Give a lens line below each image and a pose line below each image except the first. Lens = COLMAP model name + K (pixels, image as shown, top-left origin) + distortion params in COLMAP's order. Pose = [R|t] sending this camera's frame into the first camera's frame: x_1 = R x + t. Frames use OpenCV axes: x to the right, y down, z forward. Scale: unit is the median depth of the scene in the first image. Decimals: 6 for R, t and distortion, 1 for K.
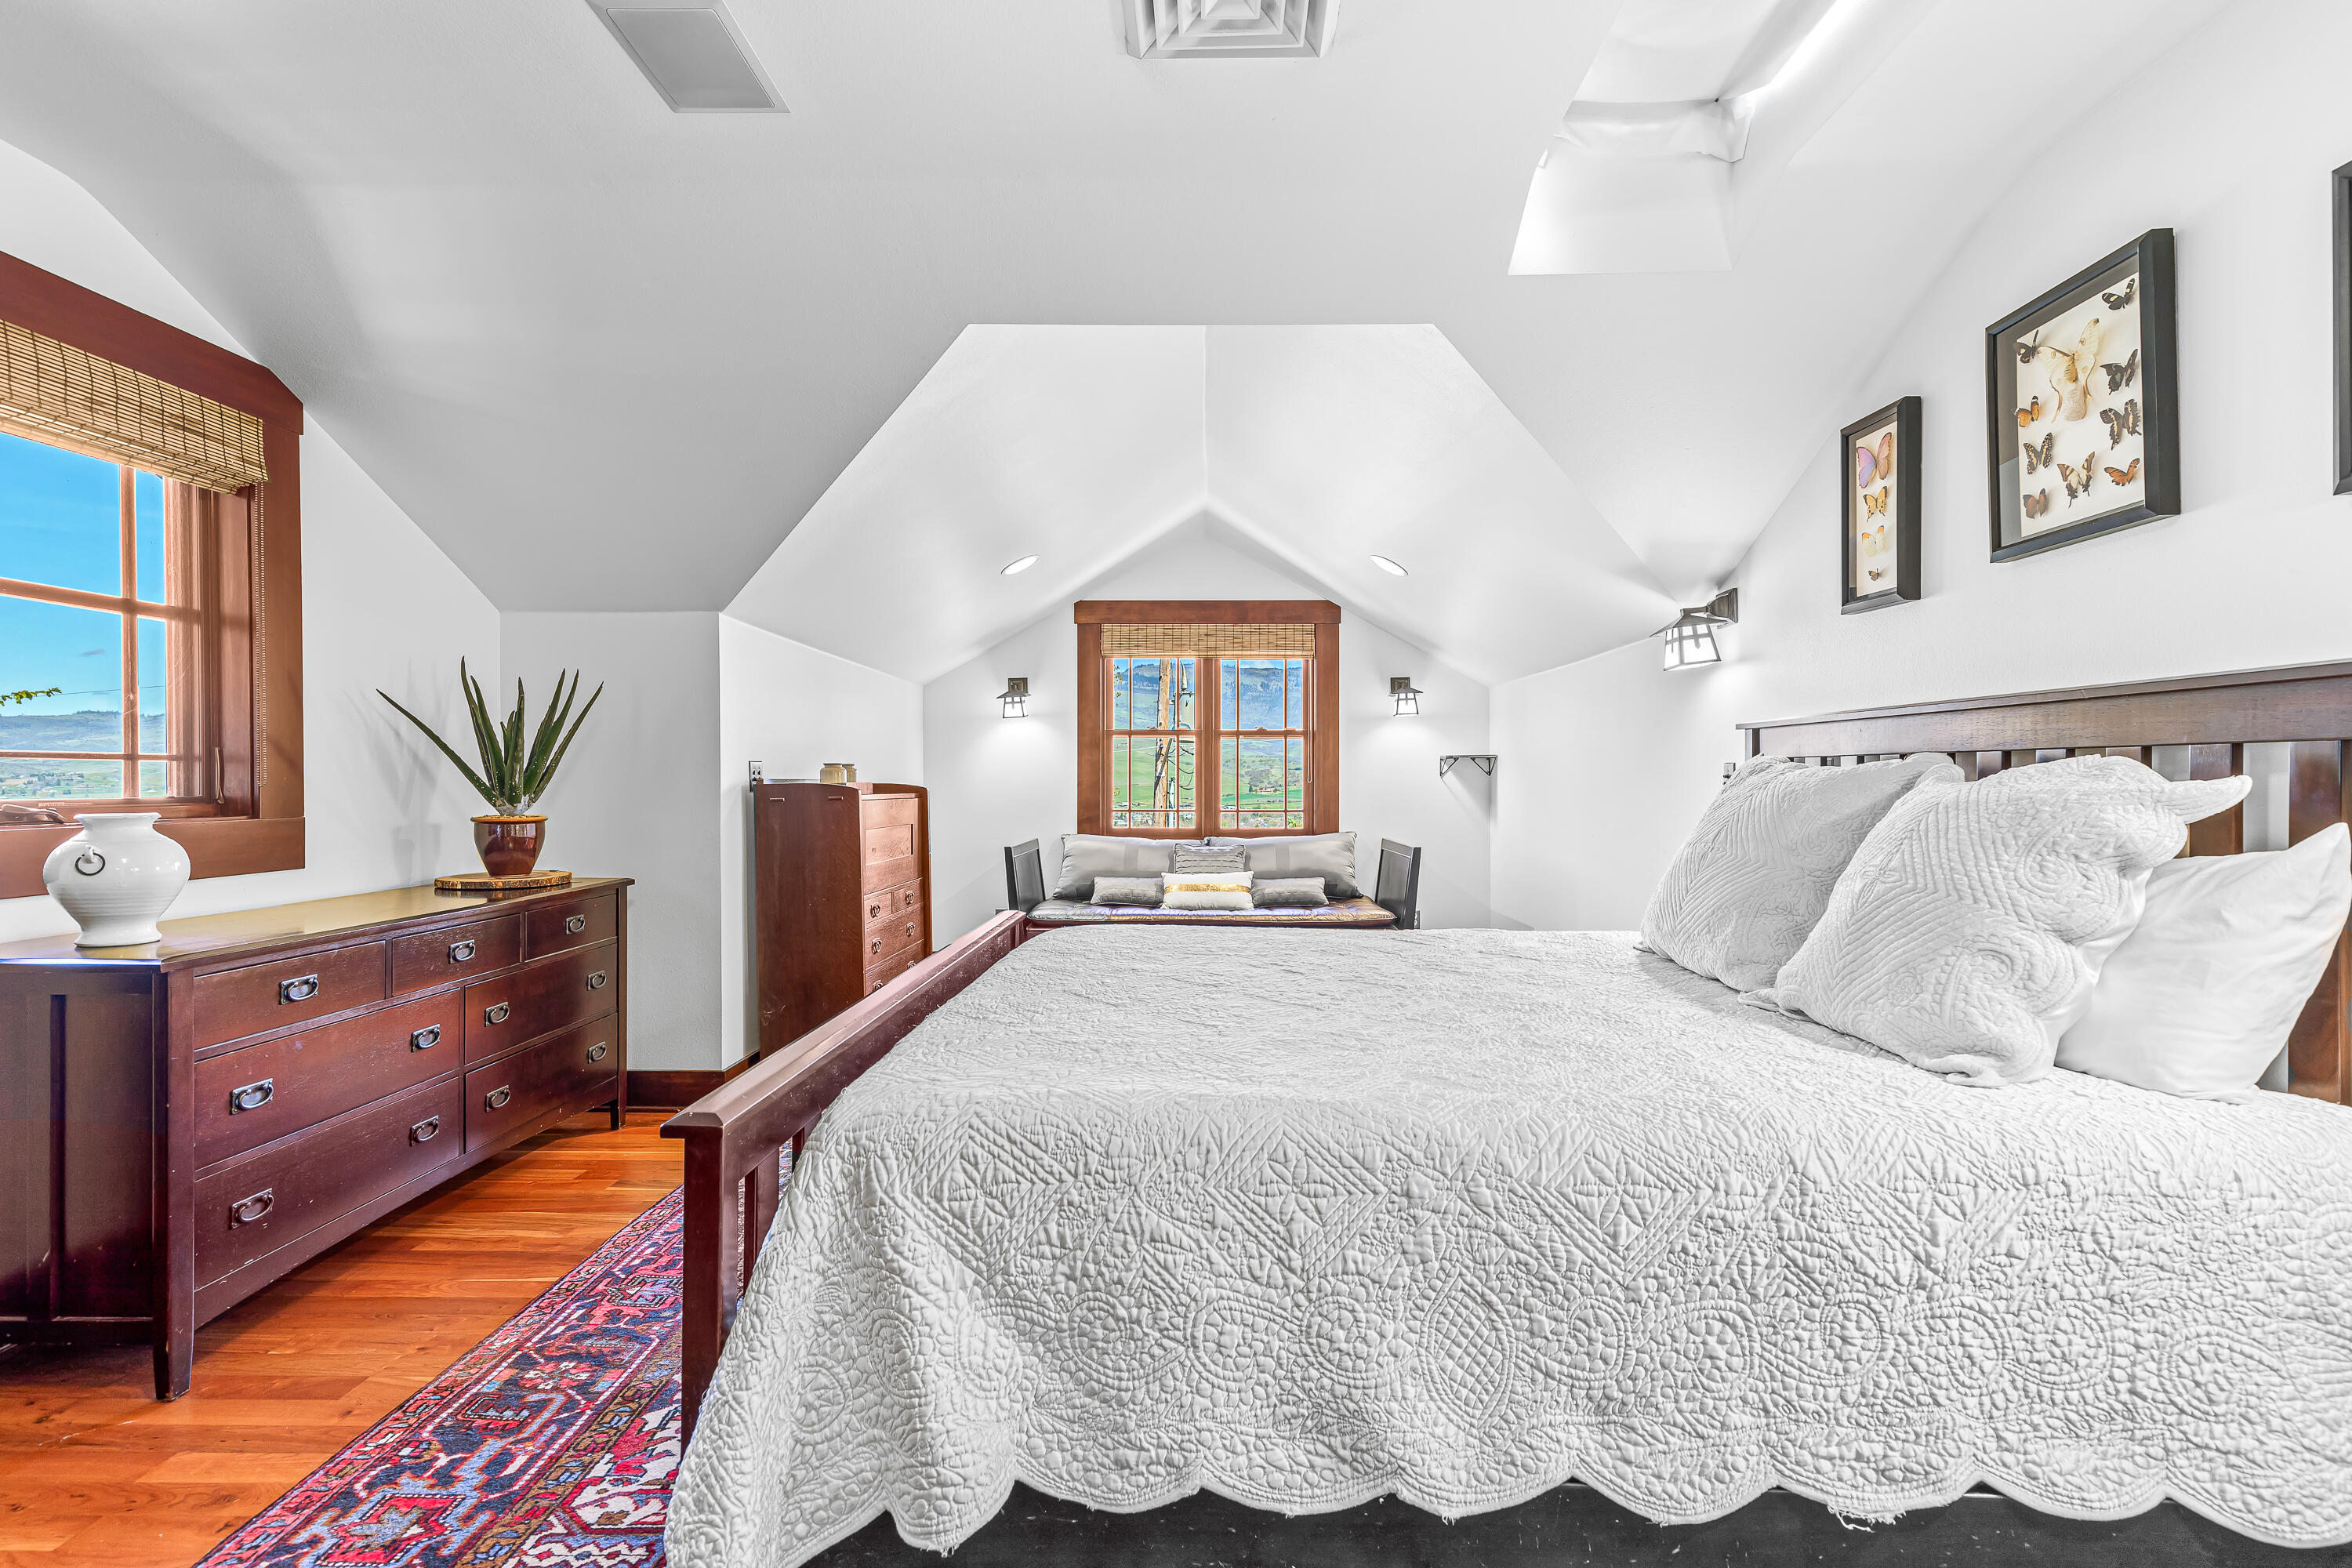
lens RADIAL K [[1084.2, 0, 1180.6], [0, 1084.2, 782.4], [0, 0, 1]] dist [0.001660, -0.000632]
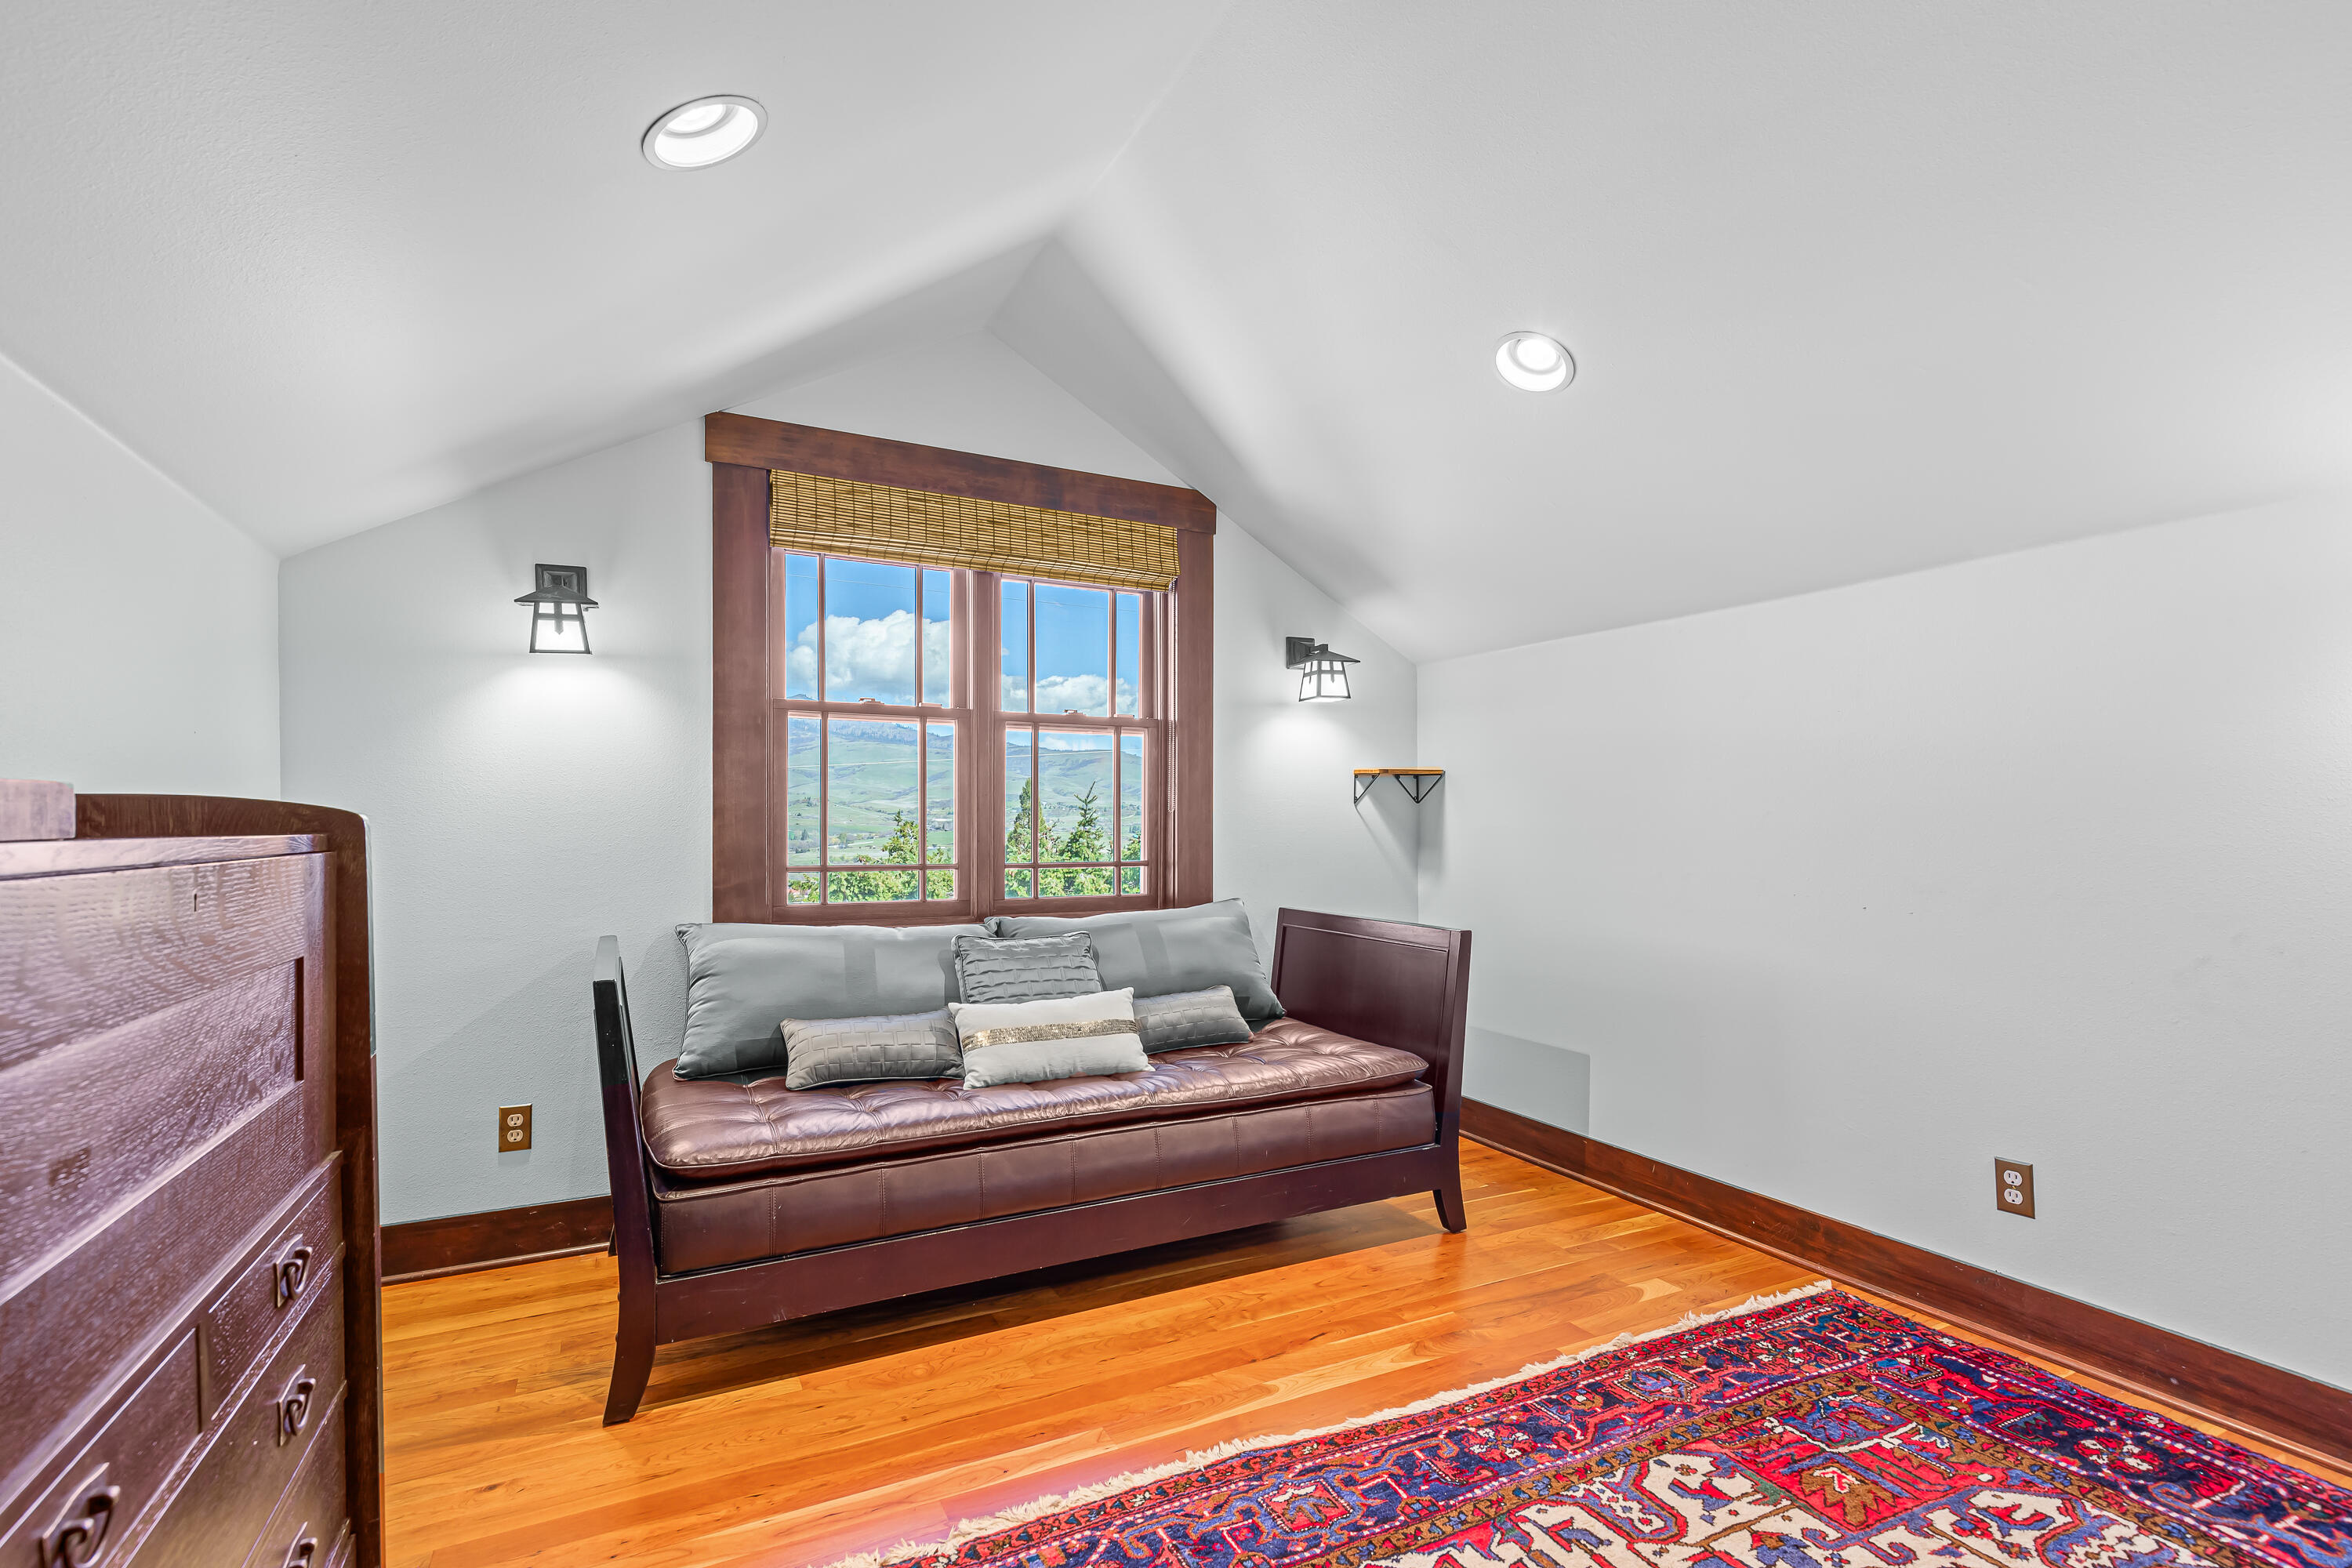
lens RADIAL K [[1084.2, 0, 1191.0], [0, 1084.2, 832.1], [0, 0, 1]] dist [0.001660, -0.000632]
pose [[0.880377, -0.003727, 0.474259, -0.135727], [0.000415, 0.999975, 0.007089, 0.006347], [-0.474274, -0.006044, 0.880357, 0.504572]]
